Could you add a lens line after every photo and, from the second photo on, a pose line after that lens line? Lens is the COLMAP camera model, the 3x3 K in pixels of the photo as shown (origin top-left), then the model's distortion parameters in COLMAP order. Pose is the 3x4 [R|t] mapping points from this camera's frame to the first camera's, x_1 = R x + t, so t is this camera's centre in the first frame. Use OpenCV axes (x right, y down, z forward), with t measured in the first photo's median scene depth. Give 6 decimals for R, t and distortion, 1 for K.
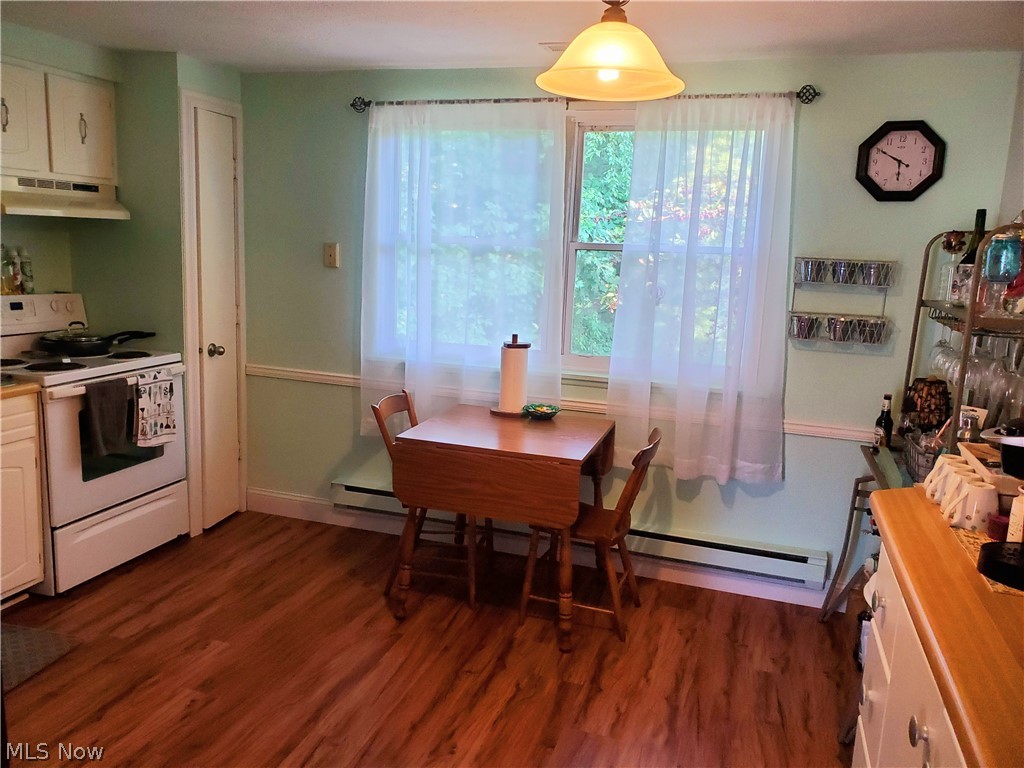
lens RADIAL K [[785.1, 0, 479.3], [0, 785.1, 361.0], [0, 0, 1]] dist [0.045686, 0.000038]
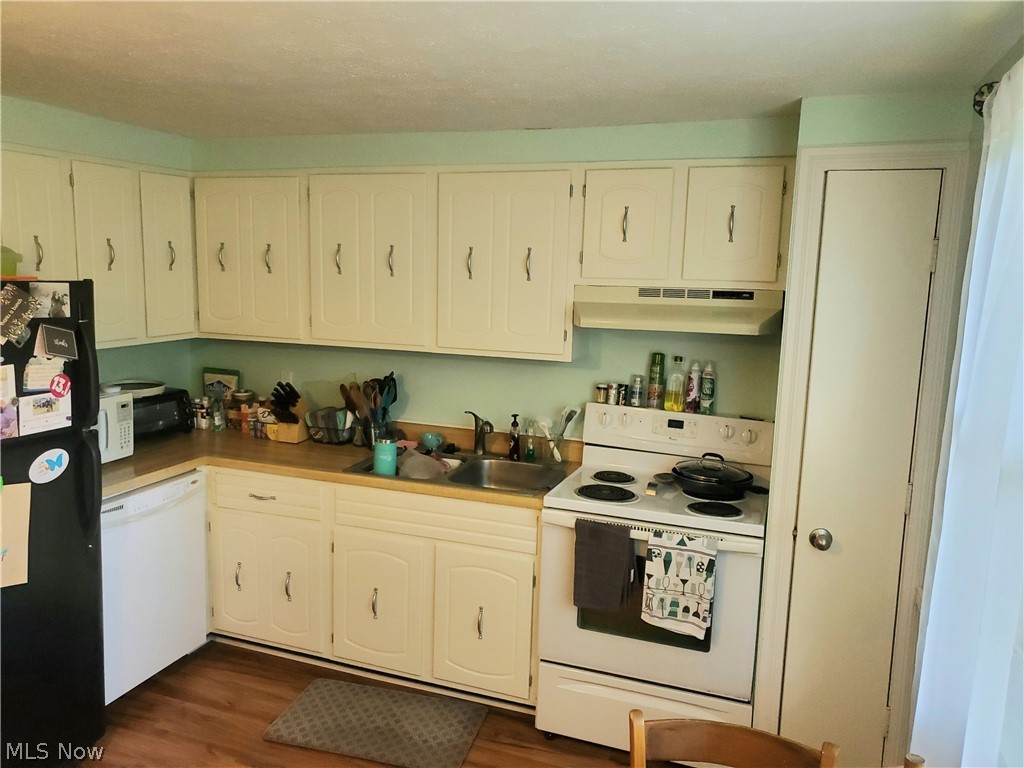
lens RADIAL K [[765.7, 0, 512.0], [0, 765.7, 384.0], [0, 0, 1]] dist [0.032859, -0.006601]
pose [[-0.000386, 0.101200, -0.994866, 0.298560], [-0.183683, 0.977932, 0.099548, -0.168805], [0.982985, 0.182779, 0.018211, 0.796095]]
